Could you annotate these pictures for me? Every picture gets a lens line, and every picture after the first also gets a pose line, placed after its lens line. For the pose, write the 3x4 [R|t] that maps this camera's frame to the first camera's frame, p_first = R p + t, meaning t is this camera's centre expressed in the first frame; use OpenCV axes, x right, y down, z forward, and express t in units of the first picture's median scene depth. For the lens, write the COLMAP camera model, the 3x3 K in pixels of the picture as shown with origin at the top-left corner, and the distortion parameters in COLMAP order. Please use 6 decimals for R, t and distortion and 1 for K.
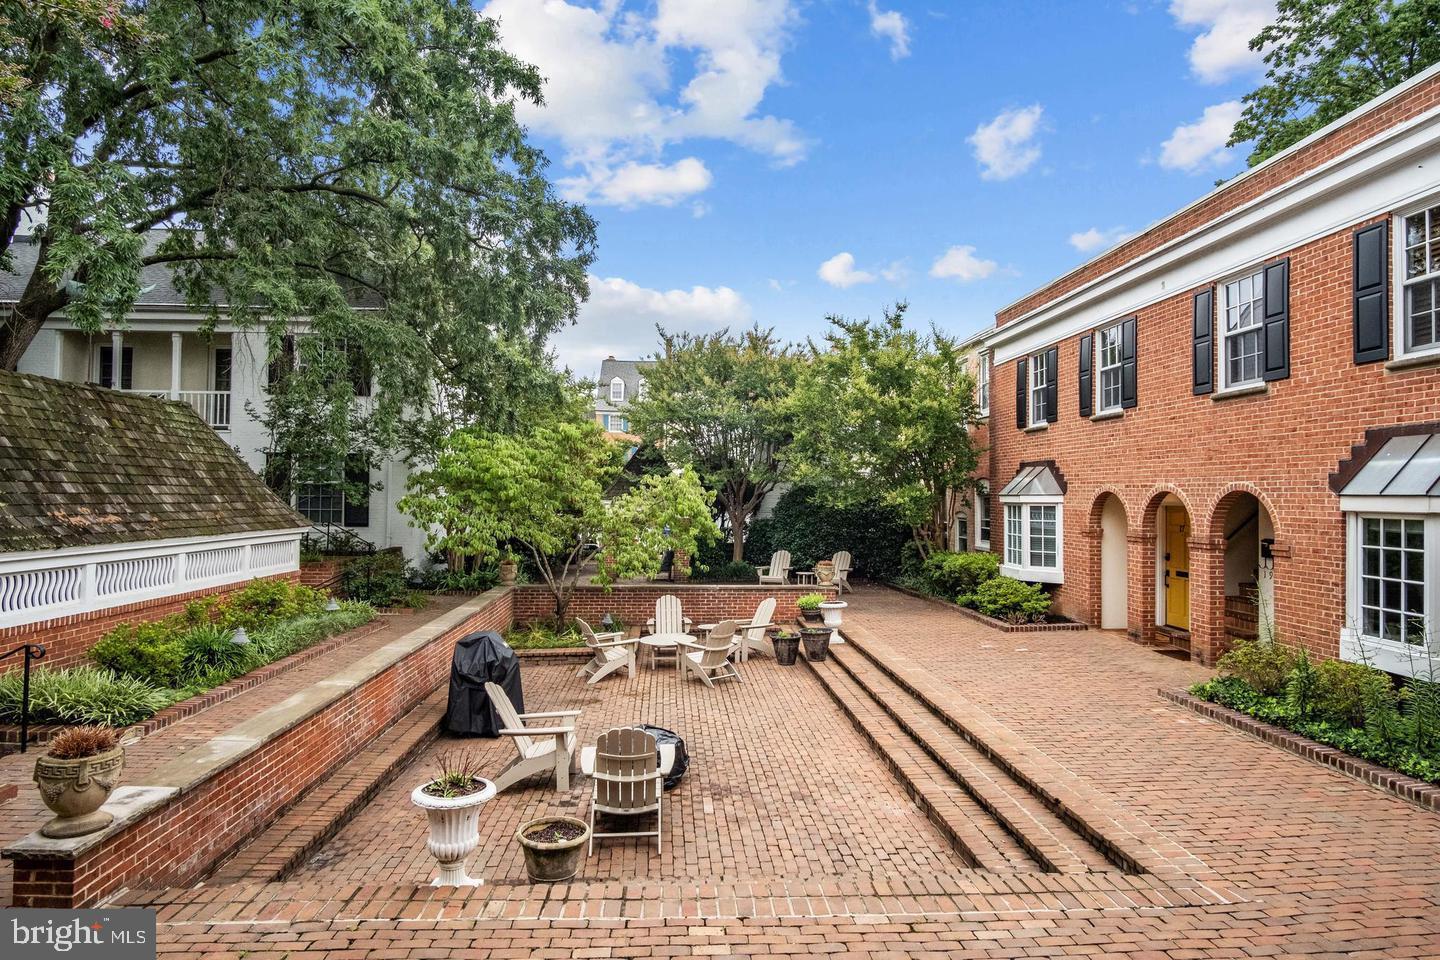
lens RADIAL K [[787.8, 0, 753.5], [0, 787.8, 477.1], [0, 0, 1]] dist [-0.032688, 0.008990]
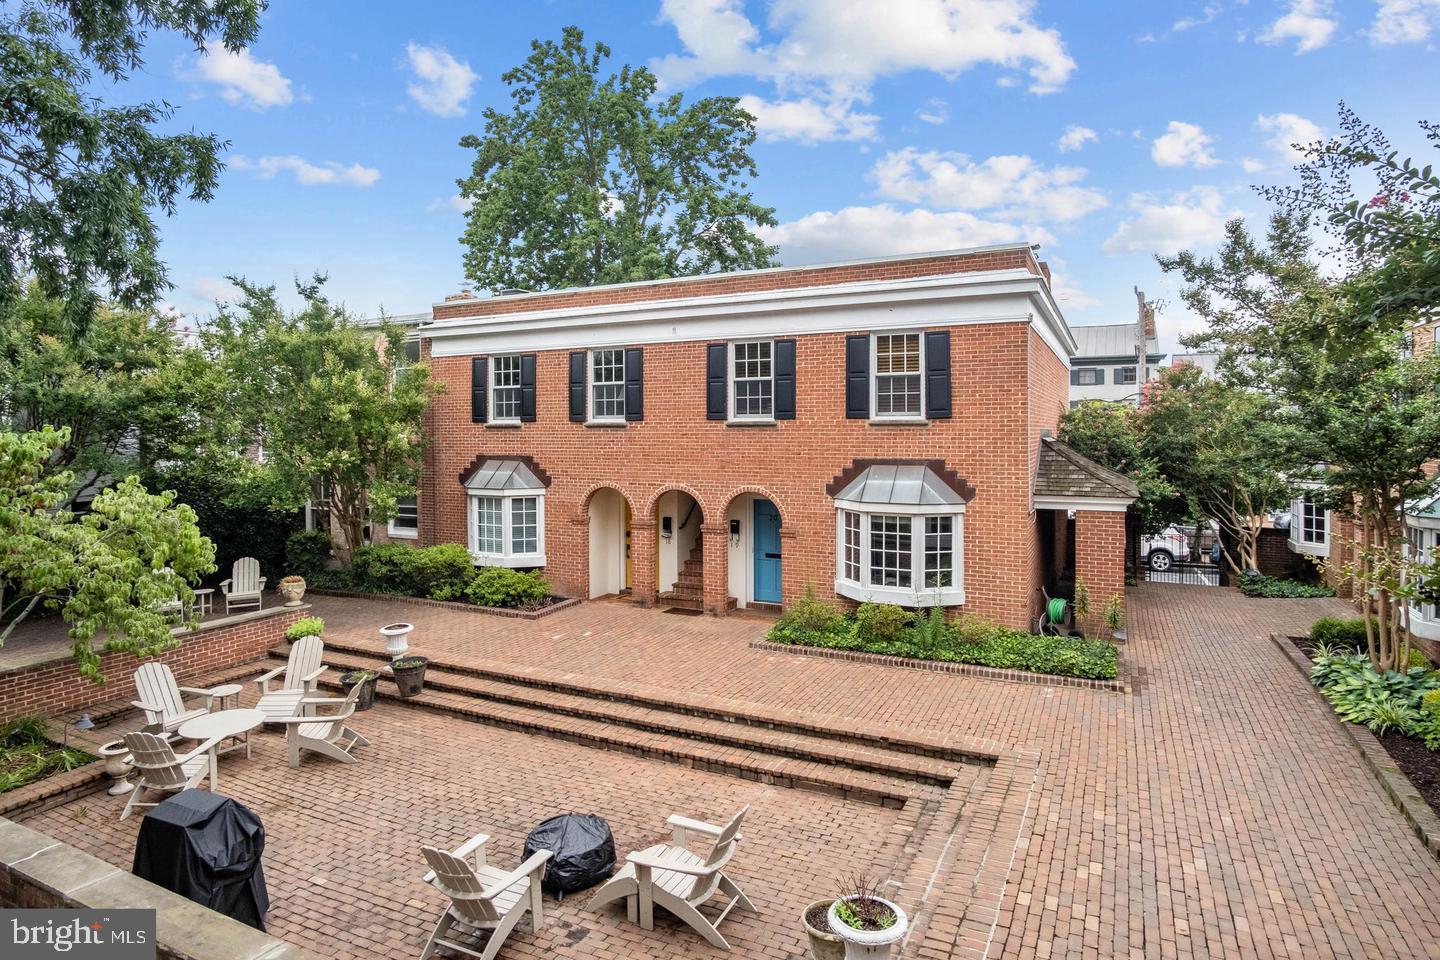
lens RADIAL K [[787.8, 0, 680.3], [0, 787.8, 429.4], [0, 0, 1]] dist [-0.032688, 0.008990]
pose [[0.546968, -0.009165, 0.837104, -0.495500], [-0.008314, 0.999831, 0.016378, -0.090610], [-0.837113, -0.015918, 0.546799, 0.240429]]
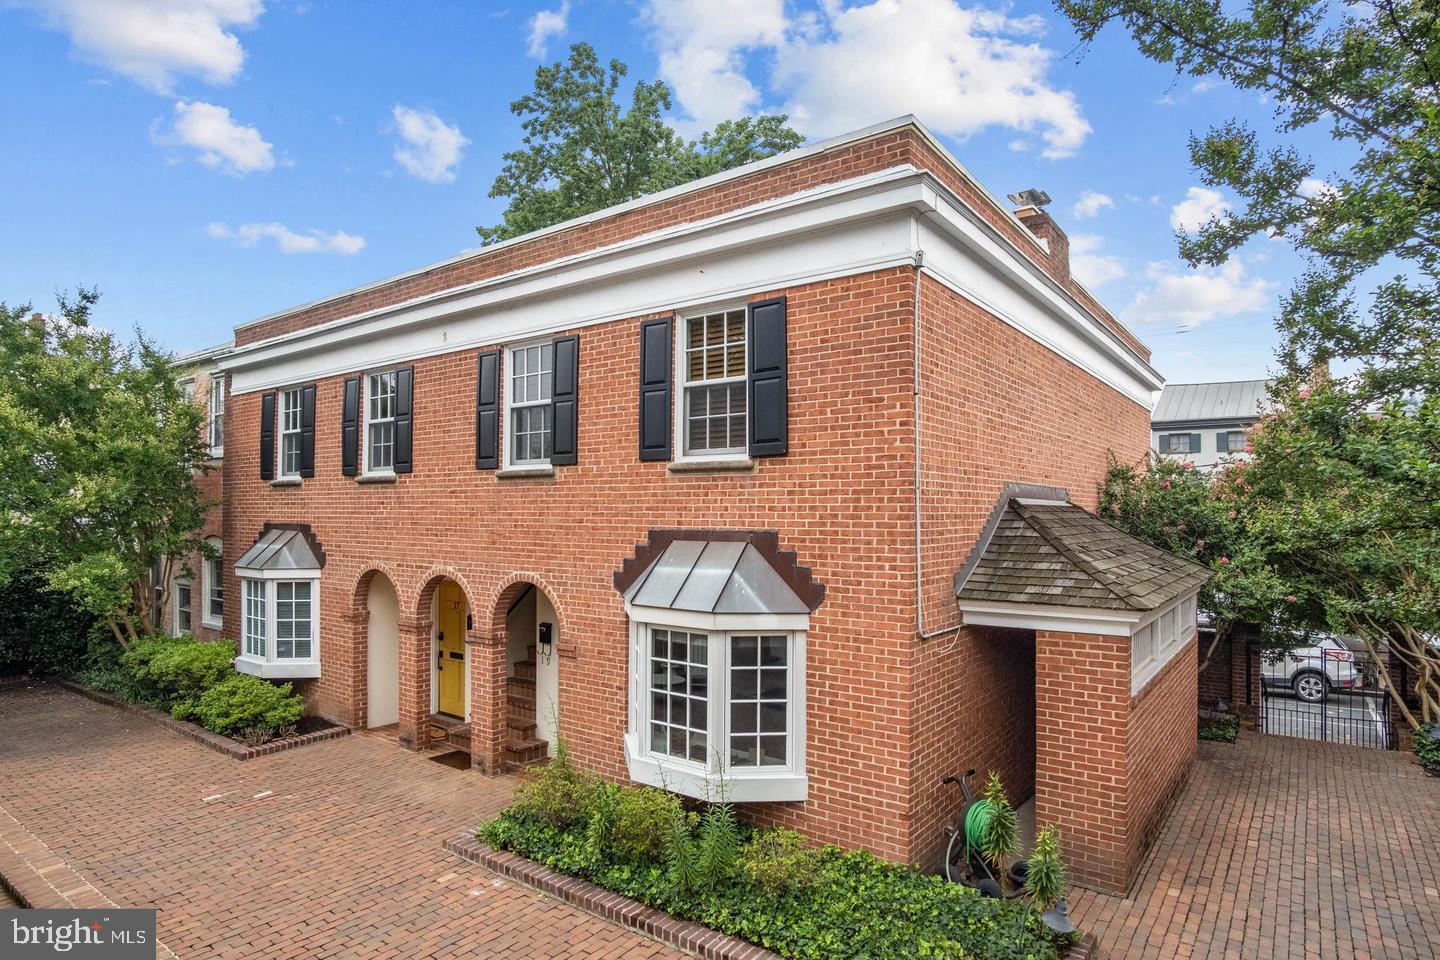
lens RADIAL K [[787.8, 0, 708.0], [0, 787.8, 495.7], [0, 0, 1]] dist [-0.032688, 0.008990]
pose [[0.667923, 0.008293, 0.744184, 0.065204], [-0.011856, 0.999930, -0.000501, -0.063421], [-0.744136, -0.008488, 0.667974, 0.175502]]
